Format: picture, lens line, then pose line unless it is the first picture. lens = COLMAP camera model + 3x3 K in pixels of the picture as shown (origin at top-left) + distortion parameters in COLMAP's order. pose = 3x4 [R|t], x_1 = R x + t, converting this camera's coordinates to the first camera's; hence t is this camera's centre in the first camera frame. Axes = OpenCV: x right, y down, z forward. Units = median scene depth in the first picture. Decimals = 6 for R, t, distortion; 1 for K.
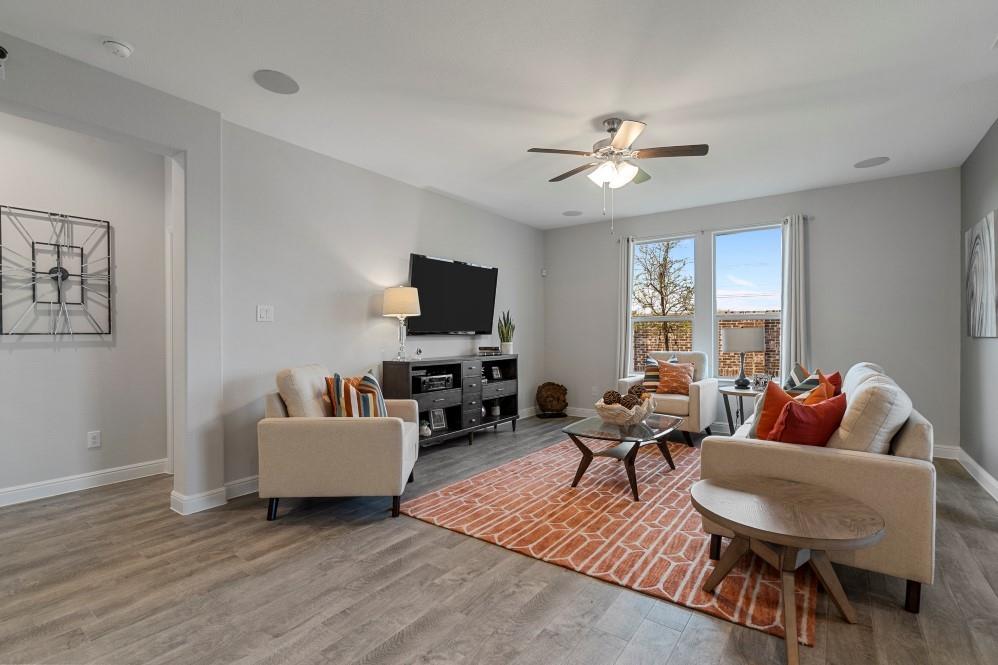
lens RADIAL K [[459.2, 0, 504.6], [0, 459.2, 334.7], [0, 0, 1]] dist [0.000850, 0.000334]
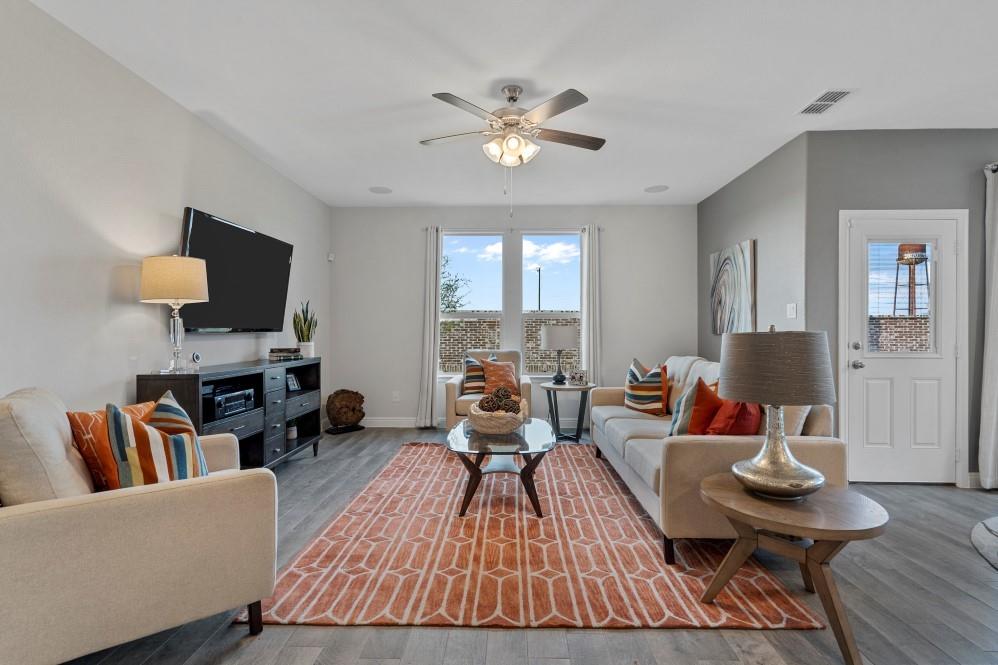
lens RADIAL K [[471.0, 0, 501.0], [0, 471.0, 330.2], [0, 0, 1]] dist [0.001505, 0.000519]
pose [[0.823859, 0.003900, 0.566781, -0.227287], [-0.001510, 0.999988, -0.004685, 0.000046], [-0.566792, 0.003004, 0.823855, 0.212983]]
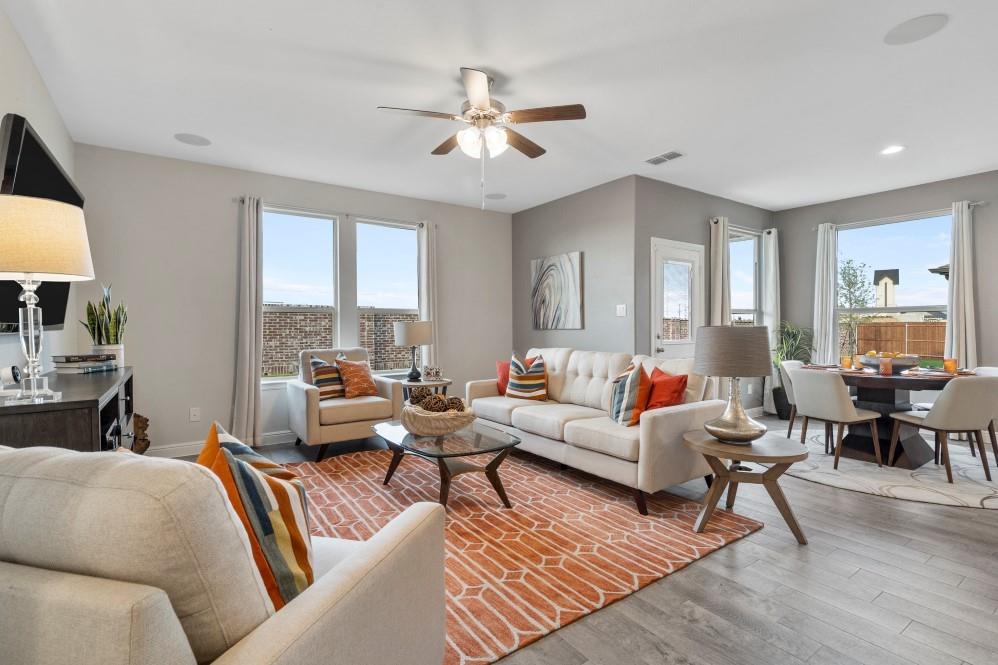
lens RADIAL K [[473.0, 0, 500.8], [0, 473.0, 330.4], [0, 0, 1]] dist [-0.000174, 0.000285]
pose [[0.331522, -0.006495, 0.943425, -0.462845], [0.005750, 0.999972, 0.004864, 0.000532], [-0.943430, 0.003813, 0.331550, 0.528967]]
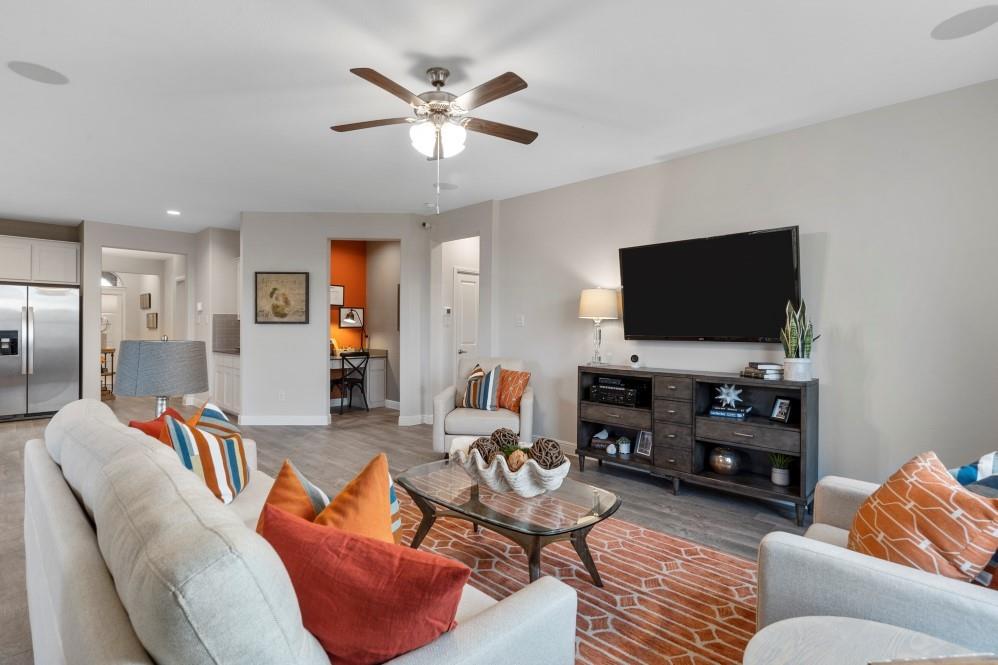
lens RADIAL K [[473.0, 0, 500.8], [0, 473.0, 330.4], [0, 0, 1]] dist [-0.000174, 0.000285]
pose [[-0.133724, 0.006574, -0.990997, 0.796424], [-0.012957, 0.999881, 0.008382, -0.024223], [0.990934, 0.013962, -0.133623, 0.943418]]
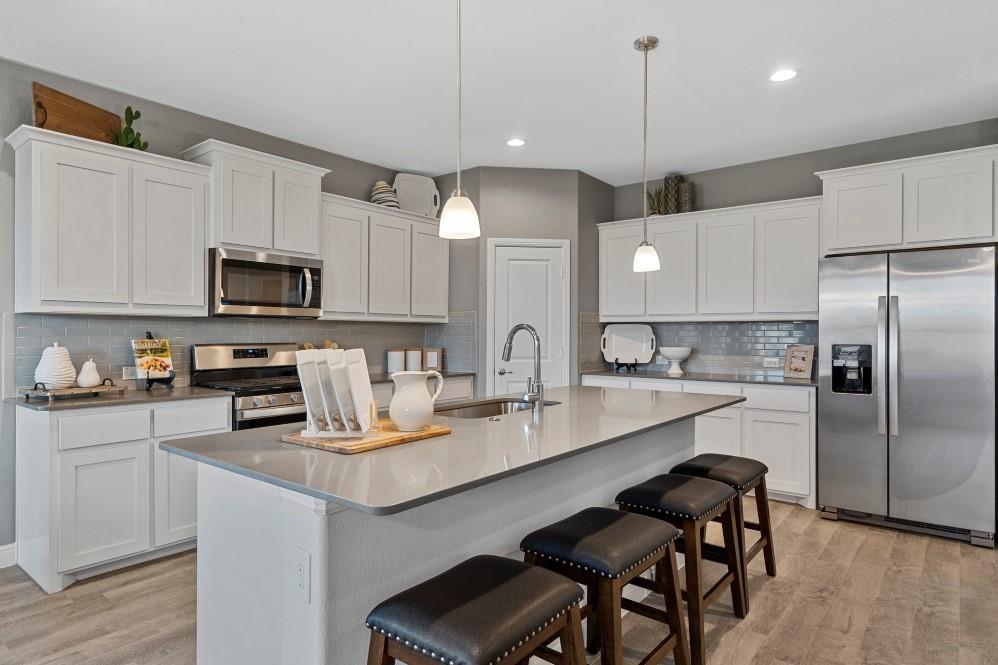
lens RADIAL K [[568.3, 0, 501.3], [0, 568.3, 336.0], [0, 0, 1]] dist [0.006348, 0.001238]
pose [[-0.998674, 0.003485, 0.051357, 0.086116], [0.003870, 0.999965, 0.007402, -0.014638], [-0.051329, 0.007591, -0.998653, 0.188955]]
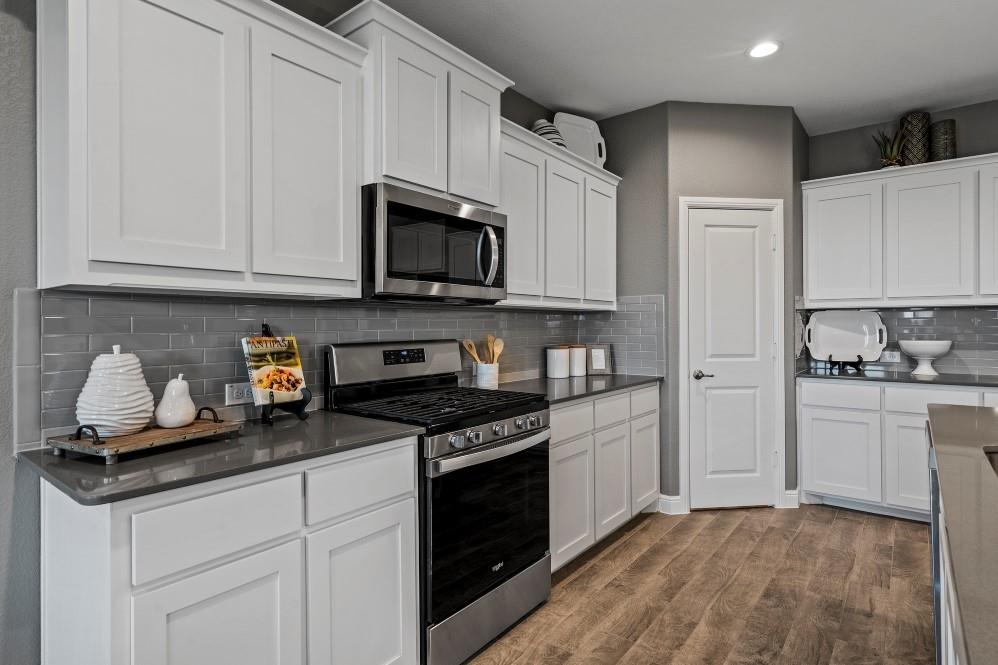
lens RADIAL K [[518.2, 0, 501.9], [0, 518.2, 325.8], [0, 0, 1]] dist [0.005724, 0.000869]
pose [[-0.998950, 0.011292, 0.044394, 0.417109], [0.011411, 0.999932, 0.002417, -0.013949], [-0.044363, 0.002921, -0.999011, -0.171927]]
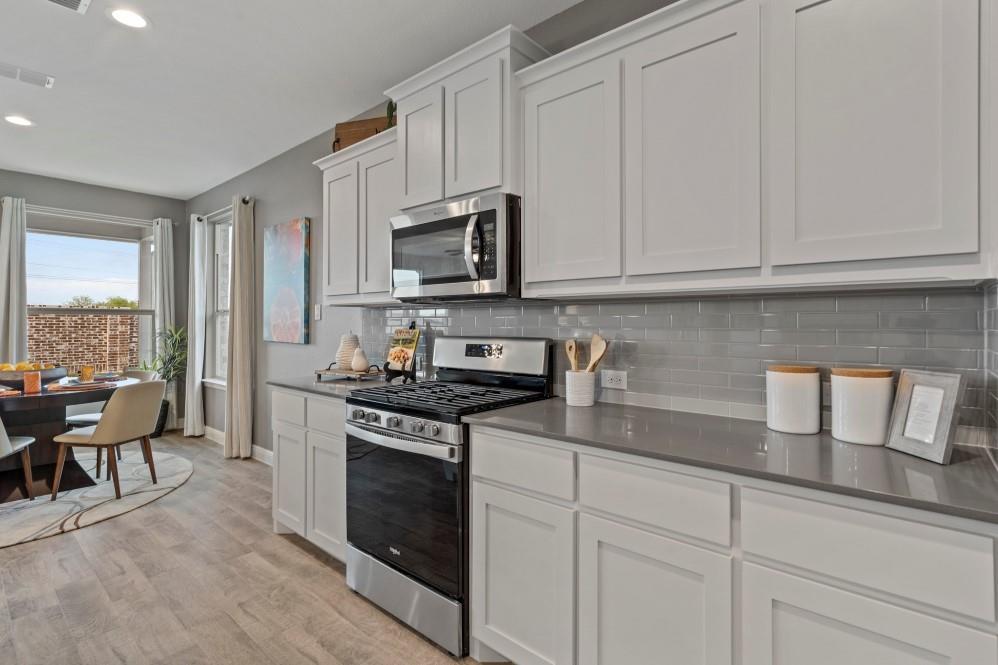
lens RADIAL K [[483.0, 0, 496.4], [0, 483.0, 317.0], [0, 0, 1]] dist [0.004601, 0.000966]
pose [[0.095000, 0.018024, 0.995314, -0.024139], [-0.000673, 0.999837, -0.018042, -0.010663], [-0.995477, 0.001044, 0.094997, -0.798375]]
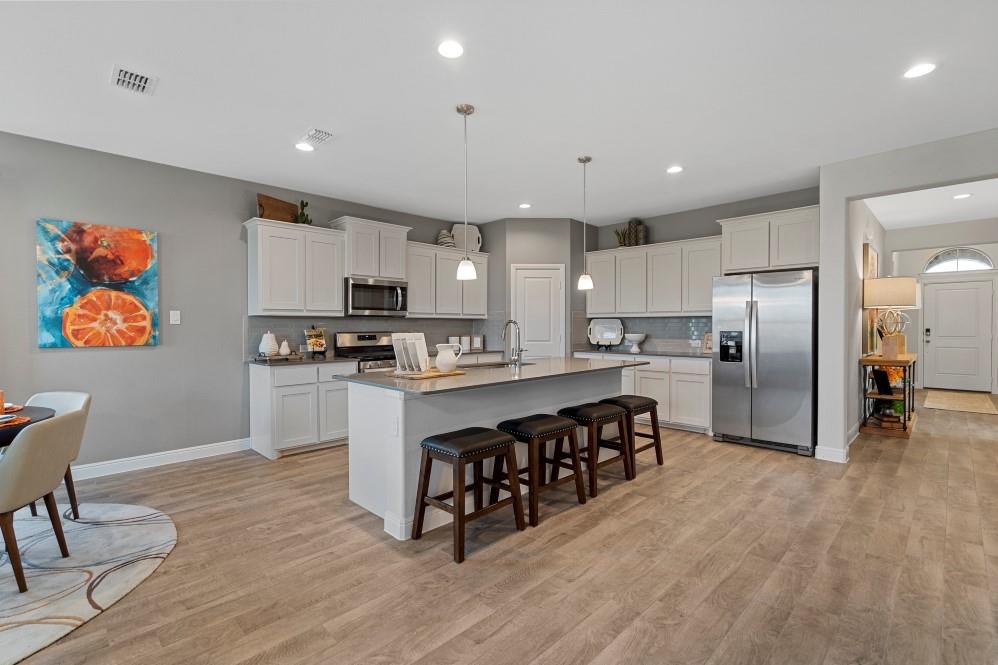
lens RADIAL K [[451.2, 0, 503.3], [0, 451.2, 334.5], [0, 0, 1]] dist [-0.000617, 0.000502]
pose [[-0.987158, 0.005109, 0.159663, -0.033054], [0.008684, 0.999727, 0.021702, -0.014065], [-0.159509, 0.022810, -0.986933, 0.463475]]
